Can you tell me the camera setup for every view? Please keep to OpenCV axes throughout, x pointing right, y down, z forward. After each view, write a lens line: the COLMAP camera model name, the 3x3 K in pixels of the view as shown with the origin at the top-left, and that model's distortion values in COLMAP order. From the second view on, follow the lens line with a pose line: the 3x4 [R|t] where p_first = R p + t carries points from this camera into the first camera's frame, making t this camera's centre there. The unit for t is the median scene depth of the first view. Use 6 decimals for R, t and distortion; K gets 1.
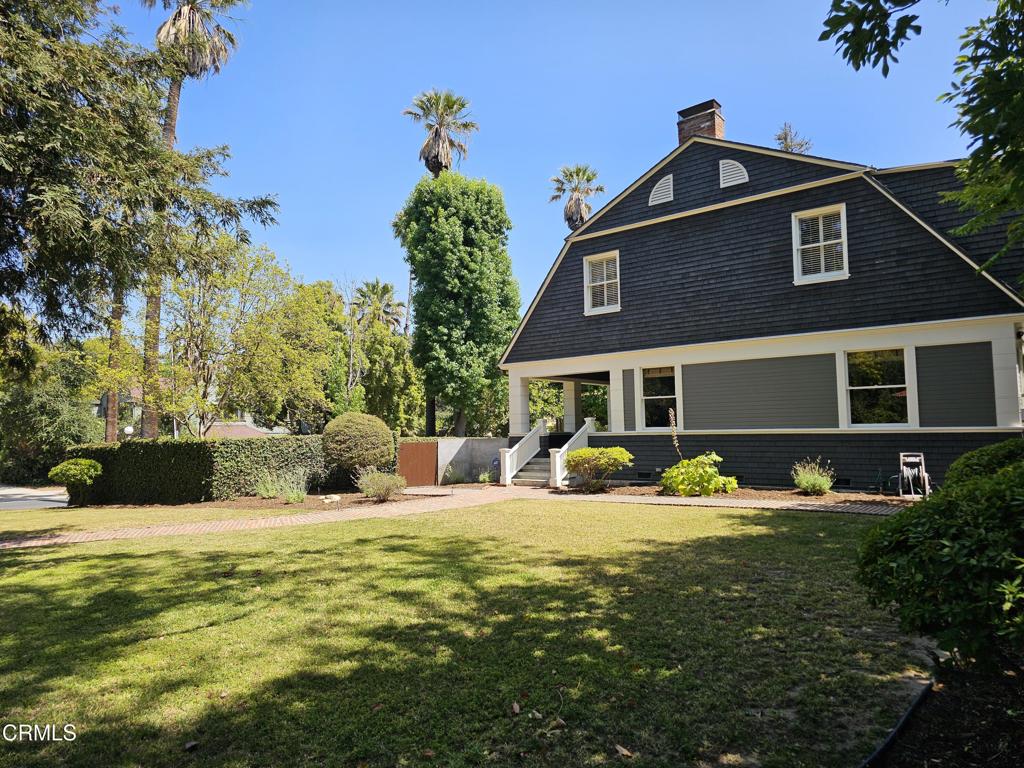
lens RADIAL K [[662.5, 0, 512.0], [0, 662.5, 384.0], [0, 0, 1]] dist [0.046875, -0.050333]
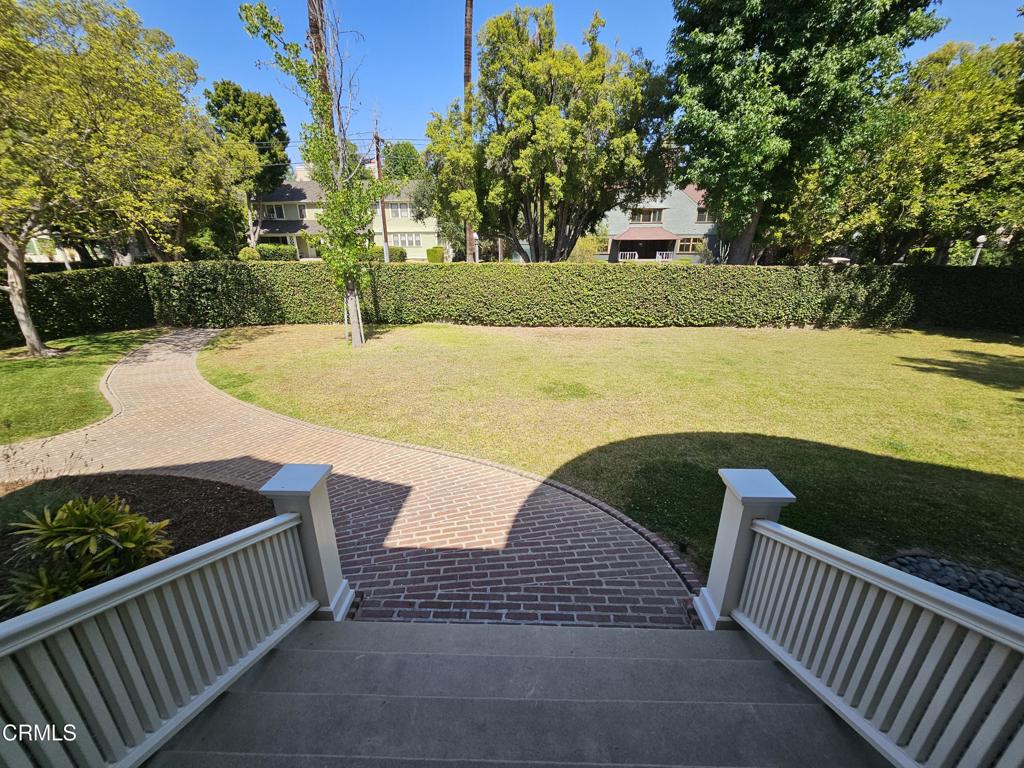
lens RADIAL K [[414.0, 0, 512.0], [0, 414.0, 384.0], [0, 0, 1]] dist [-0.001850, 0.000162]
pose [[0.592671, 0.290363, -0.751286, 0.118211], [0.049136, 0.917988, 0.393554, 0.026678], [0.803945, -0.270163, 0.529797, 0.650321]]
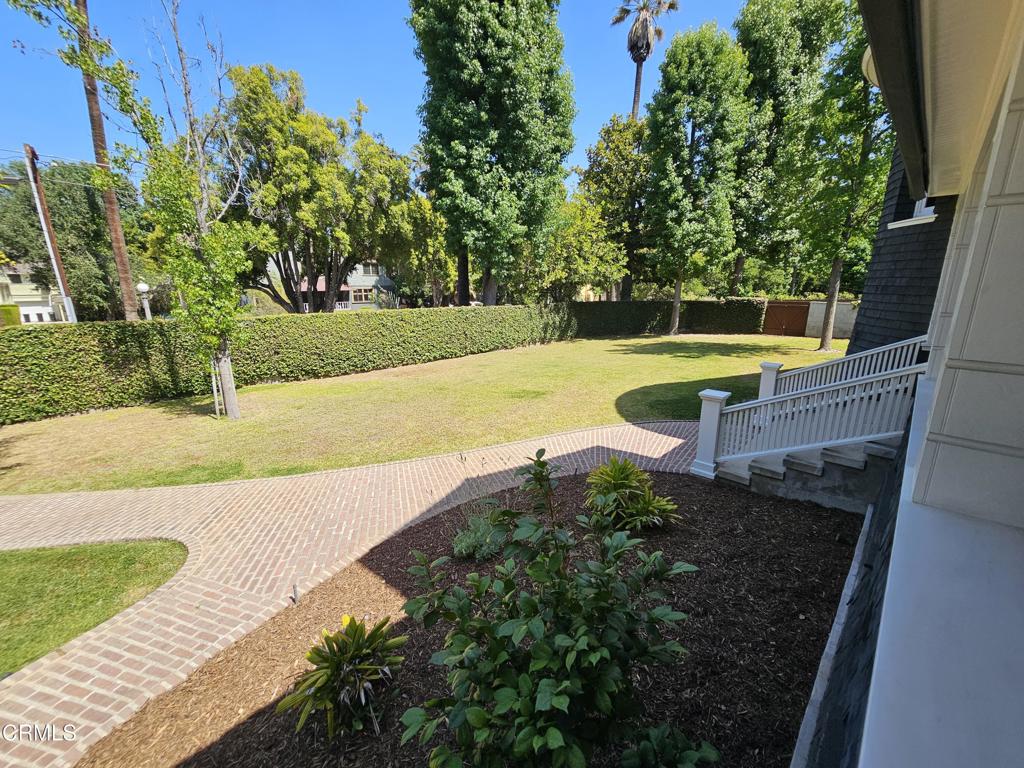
lens RADIAL K [[414.0, 0, 512.0], [0, 414.0, 384.0], [0, 0, 1]] dist [-0.001850, 0.000162]
pose [[0.993019, 0.040855, -0.110655, 0.008225], [-0.005247, 0.952475, 0.304571, 0.020350], [0.117839, -0.301864, 0.946040, 0.524296]]
